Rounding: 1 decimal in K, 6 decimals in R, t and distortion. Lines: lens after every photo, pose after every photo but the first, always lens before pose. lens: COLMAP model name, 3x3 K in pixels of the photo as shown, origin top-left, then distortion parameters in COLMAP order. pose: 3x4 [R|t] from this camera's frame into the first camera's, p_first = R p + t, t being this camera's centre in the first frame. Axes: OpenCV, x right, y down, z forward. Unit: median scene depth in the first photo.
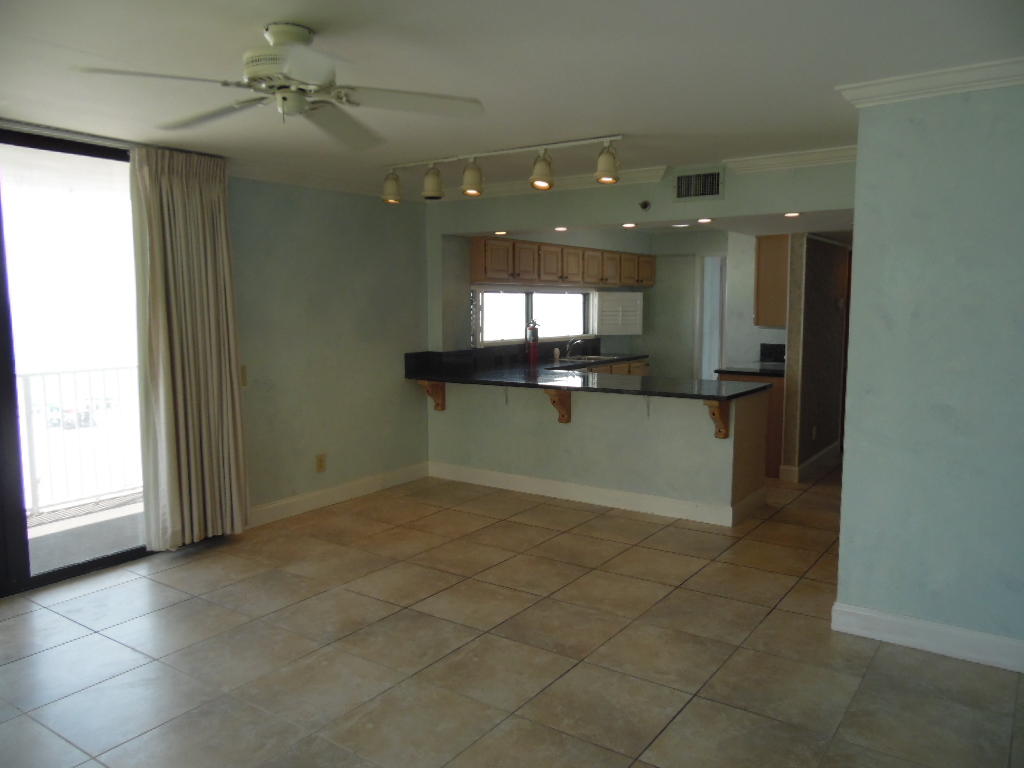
lens RADIAL K [[768.6, 0, 514.6], [0, 768.6, 384.2], [0, 0, 1]] dist [-0.025783, 0.059512]
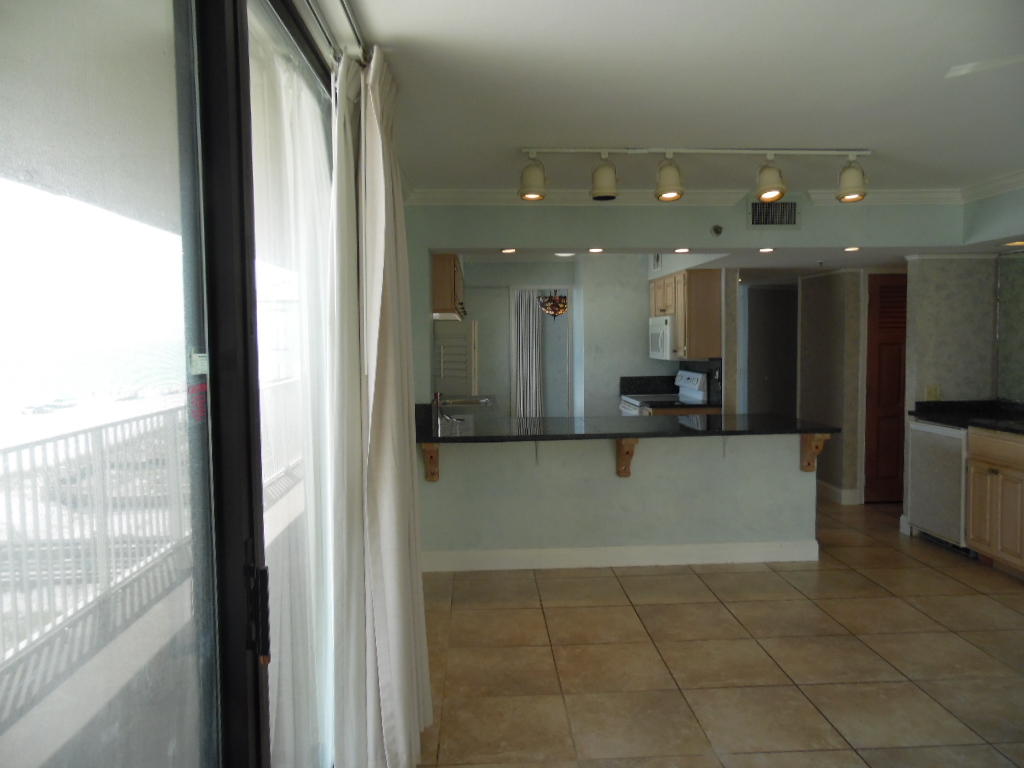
lens RADIAL K [[768.6, 0, 514.6], [0, 768.6, 384.2], [0, 0, 1]] dist [-0.025783, 0.059512]
pose [[0.787241, -0.045244, 0.614983, -0.656322], [0.075704, 0.996852, -0.023572, -0.048559], [-0.611980, 0.065114, 0.788188, 0.474010]]
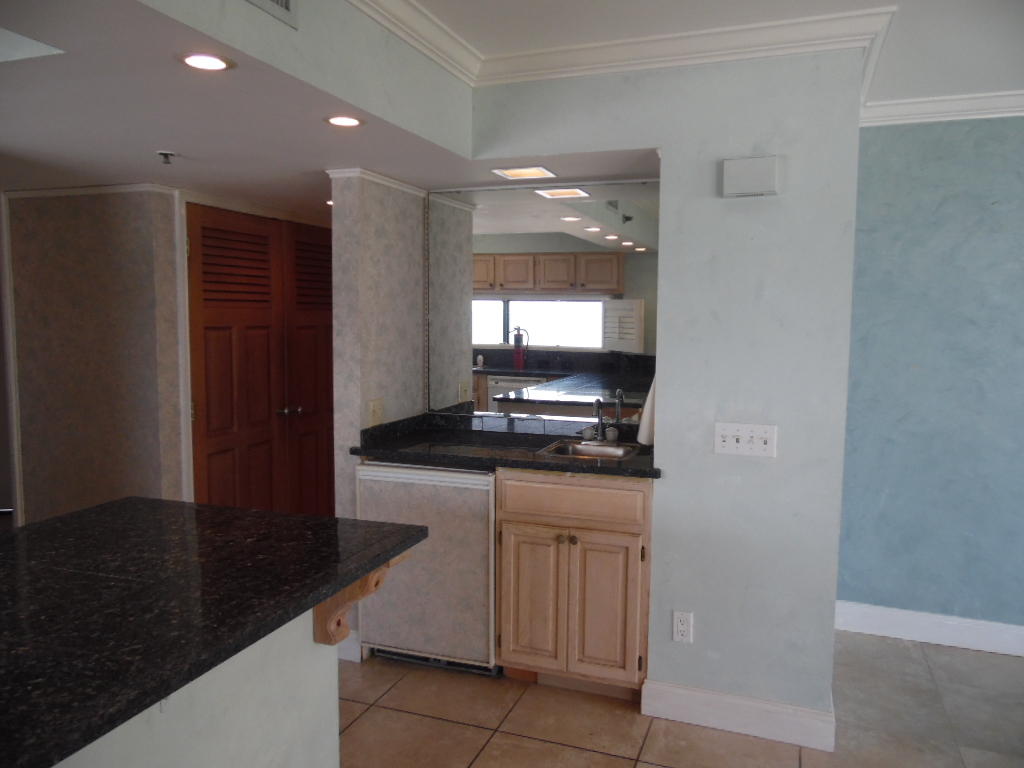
lens RADIAL K [[768.6, 0, 514.6], [0, 768.6, 384.2], [0, 0, 1]] dist [-0.025783, 0.059512]
pose [[-0.254377, -0.085576, 0.963311, -0.142549], [0.096349, 0.988879, 0.113290, -0.104274], [-0.962294, 0.121632, -0.243303, 1.038516]]
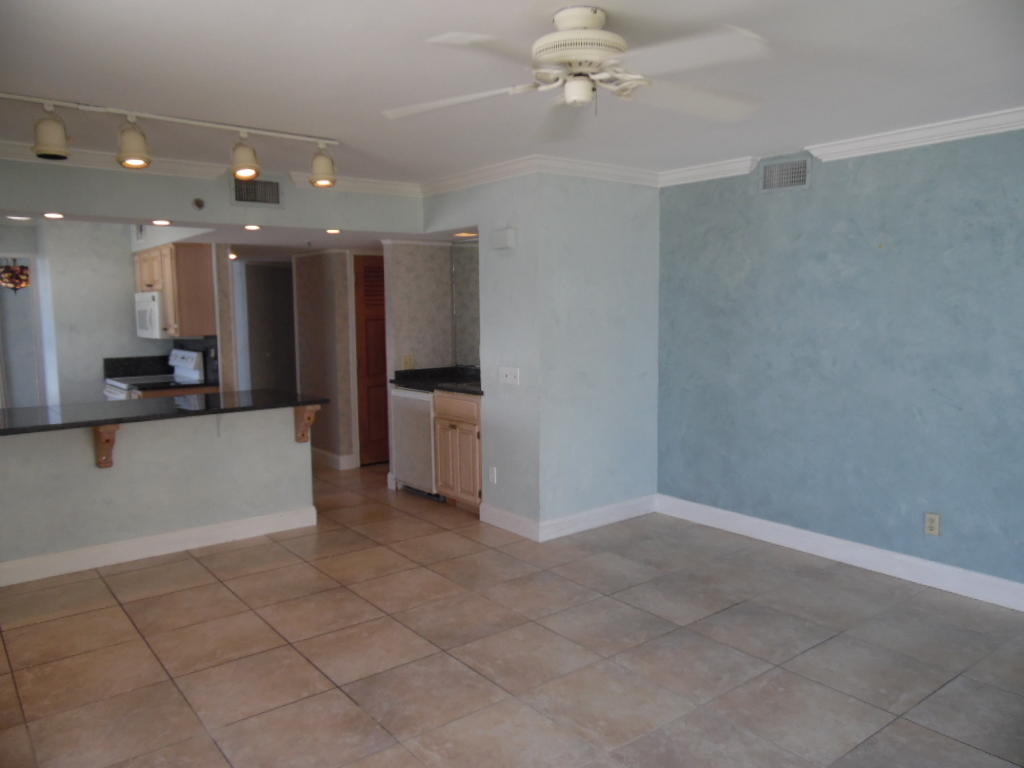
lens RADIAL K [[768.6, 0, 514.6], [0, 768.6, 384.2], [0, 0, 1]] dist [-0.025783, 0.059512]
pose [[0.289580, -0.096761, 0.952250, -0.653343], [0.113096, 0.991367, 0.066343, -0.045072], [-0.950449, 0.088484, 0.298023, 0.438638]]
